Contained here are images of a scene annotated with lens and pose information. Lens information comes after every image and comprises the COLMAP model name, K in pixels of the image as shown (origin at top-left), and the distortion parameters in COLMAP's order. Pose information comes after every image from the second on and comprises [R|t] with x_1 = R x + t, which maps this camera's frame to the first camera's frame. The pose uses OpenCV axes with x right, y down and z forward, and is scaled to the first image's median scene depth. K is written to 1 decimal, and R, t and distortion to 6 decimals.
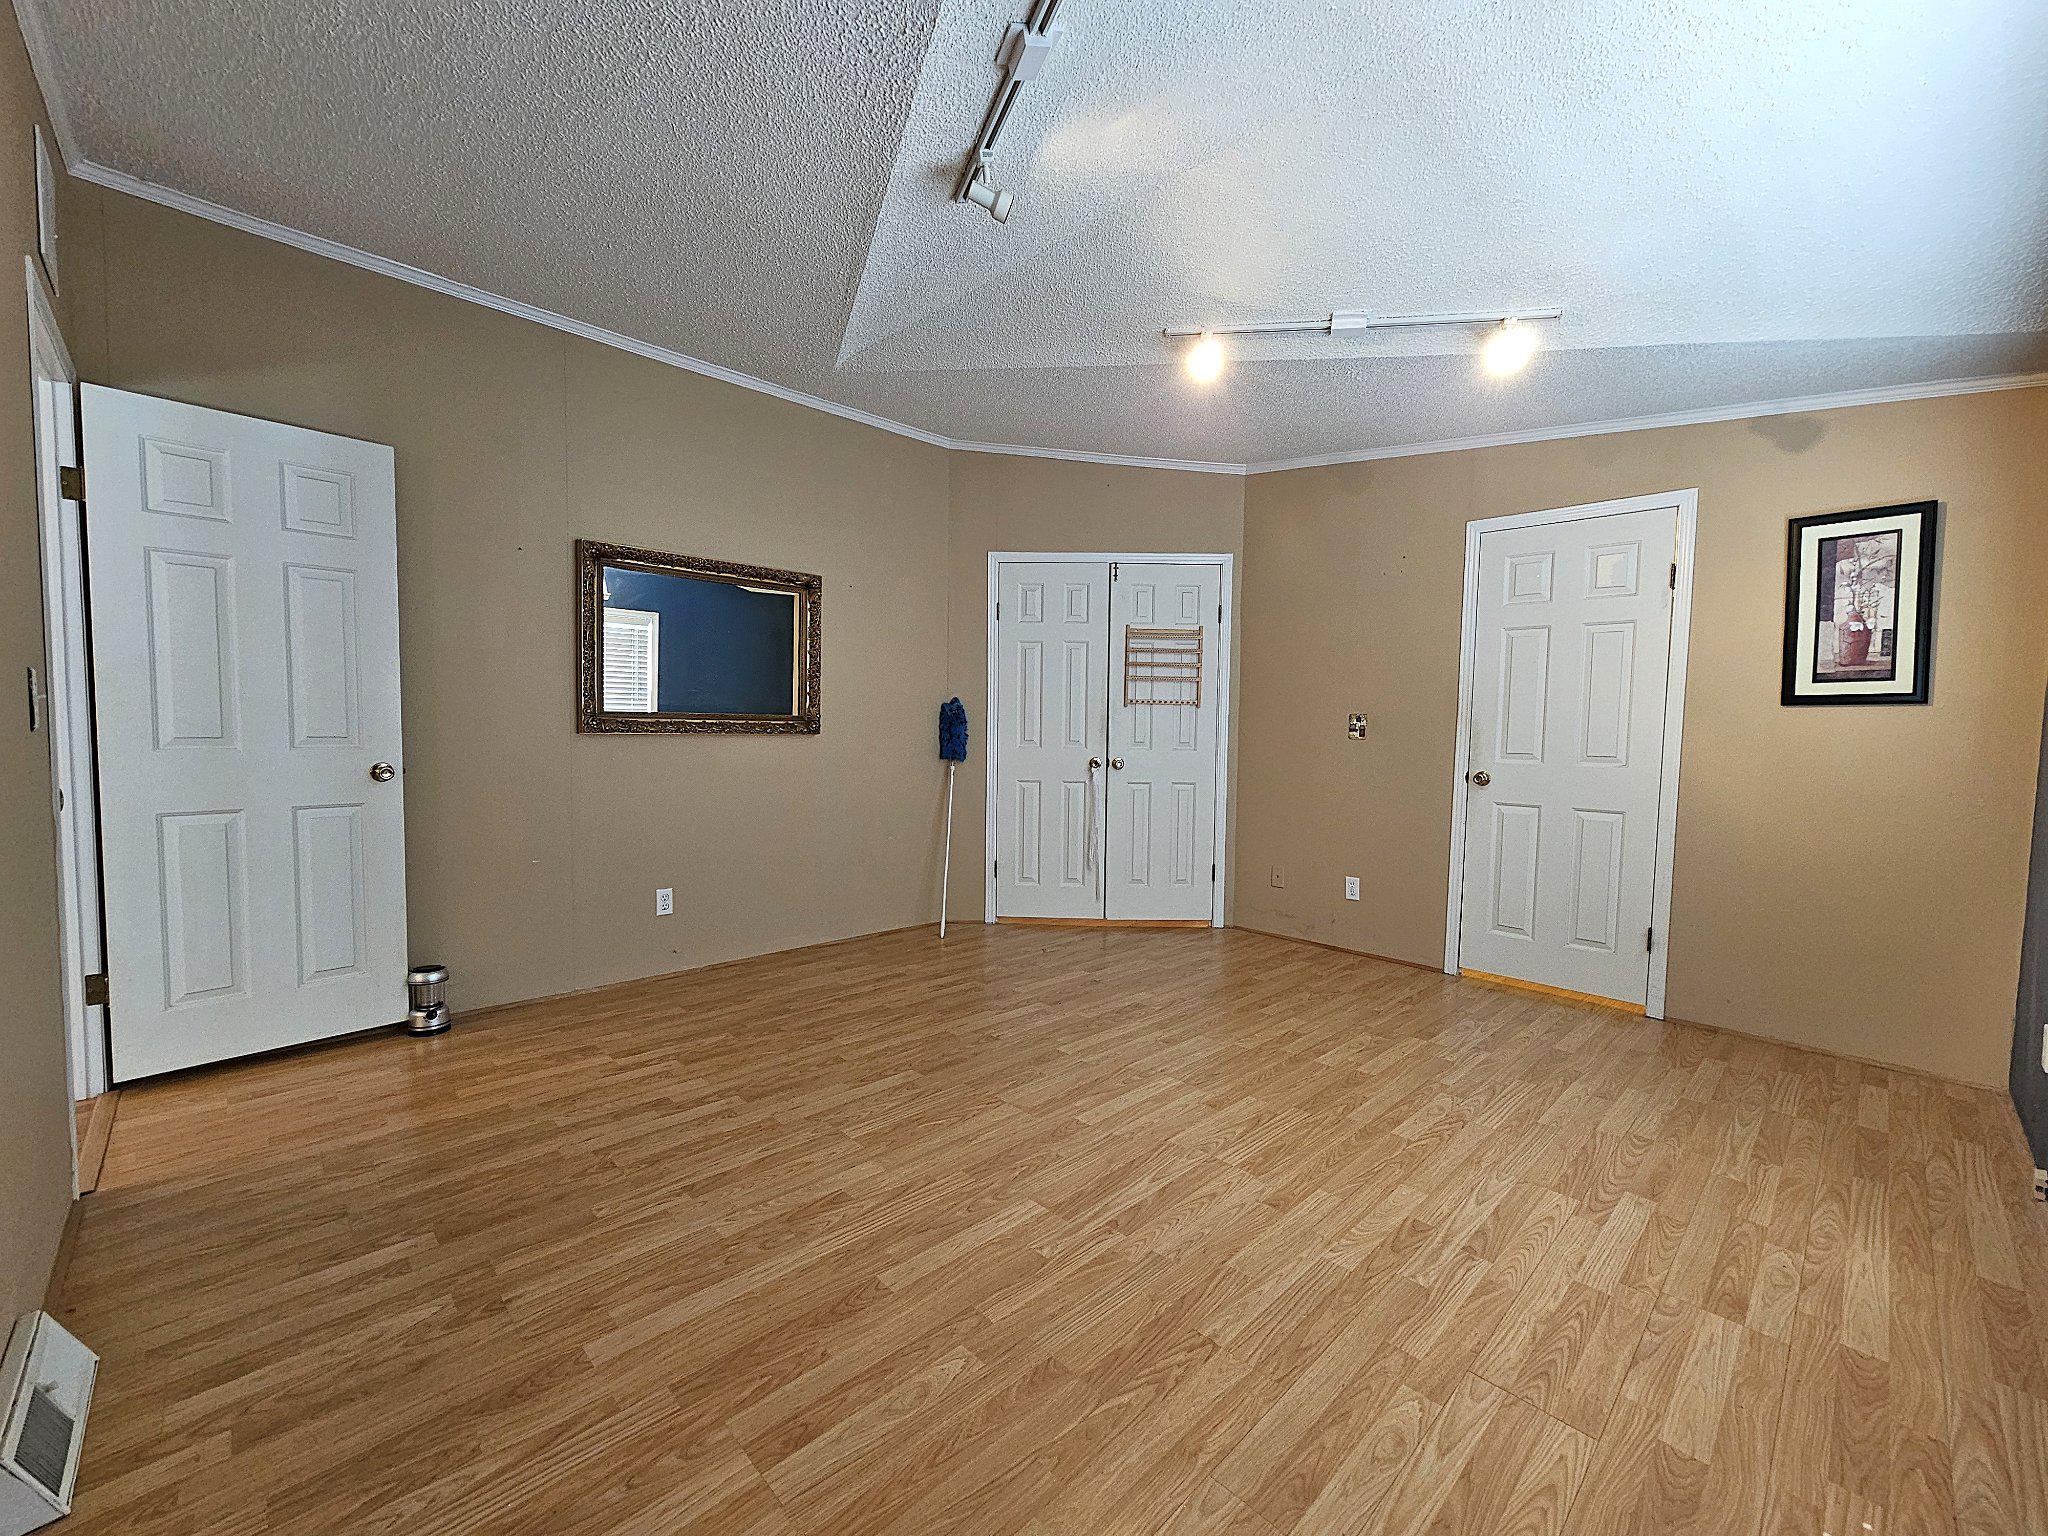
lens RADIAL K [[833.8, 0, 1021.2], [0, 833.8, 769.4], [0, 0, 1]] dist [-0.000961, -0.000501]
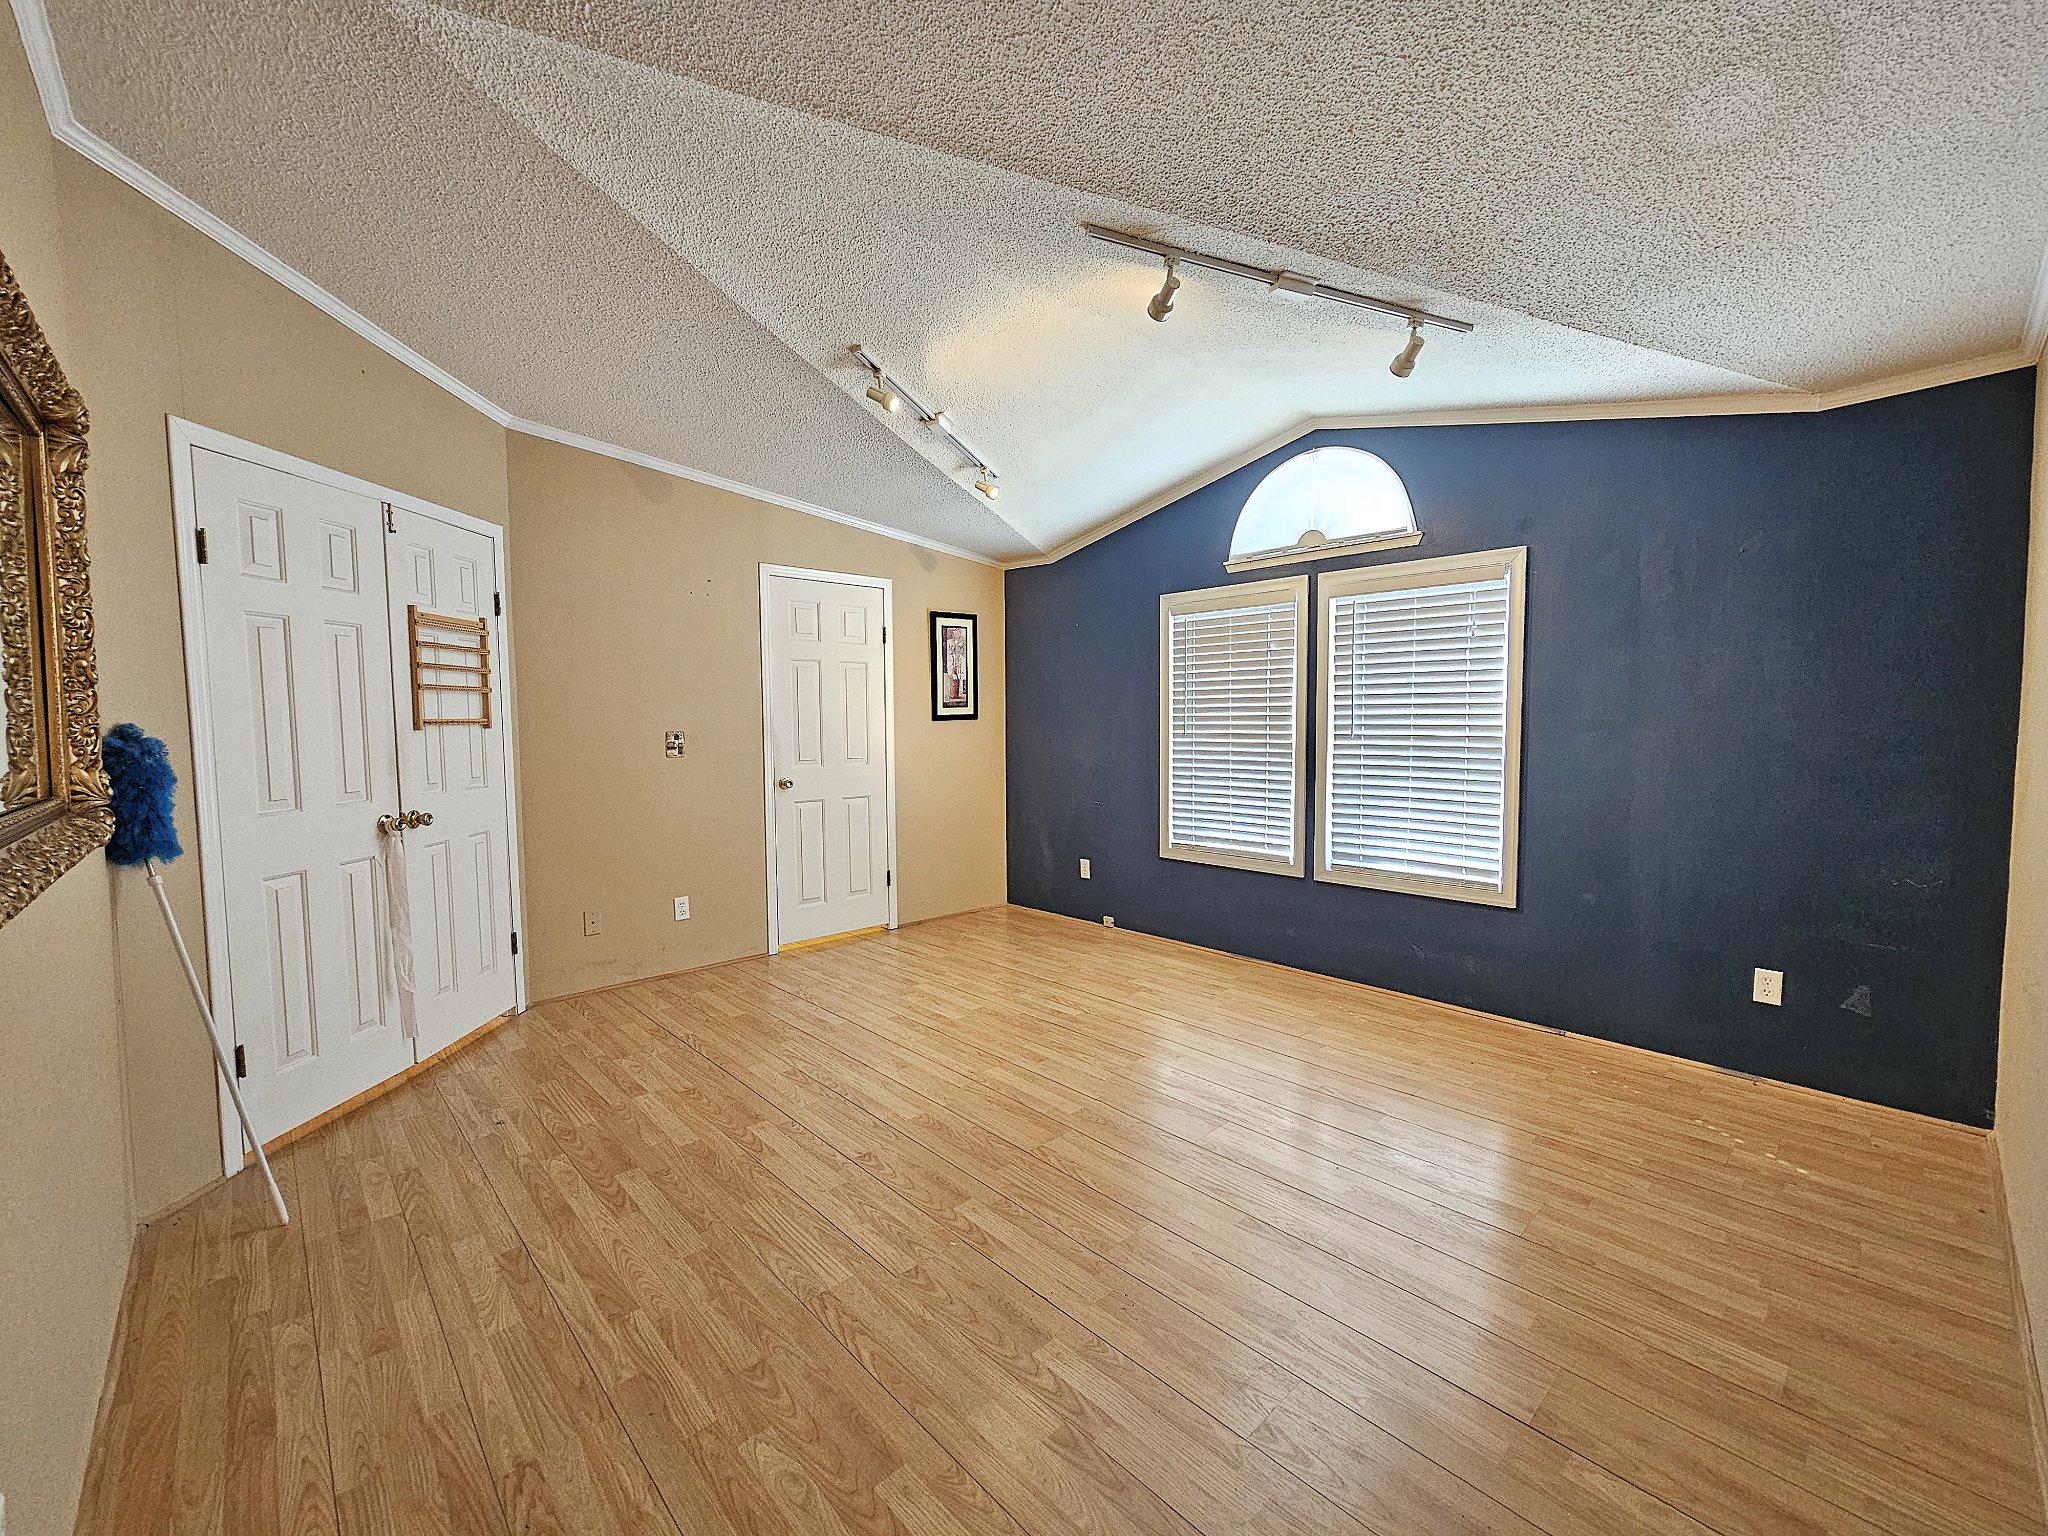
lens RADIAL K [[819.1, 0, 1044.8], [0, 819.1, 763.2], [0, 0, 1]] dist [-0.003344, 0.002285]
pose [[0.017763, -0.073311, 0.997151, -0.703858], [0.061882, 0.995477, 0.072085, -0.091391], [-0.997925, 0.060425, 0.022220, 0.698117]]
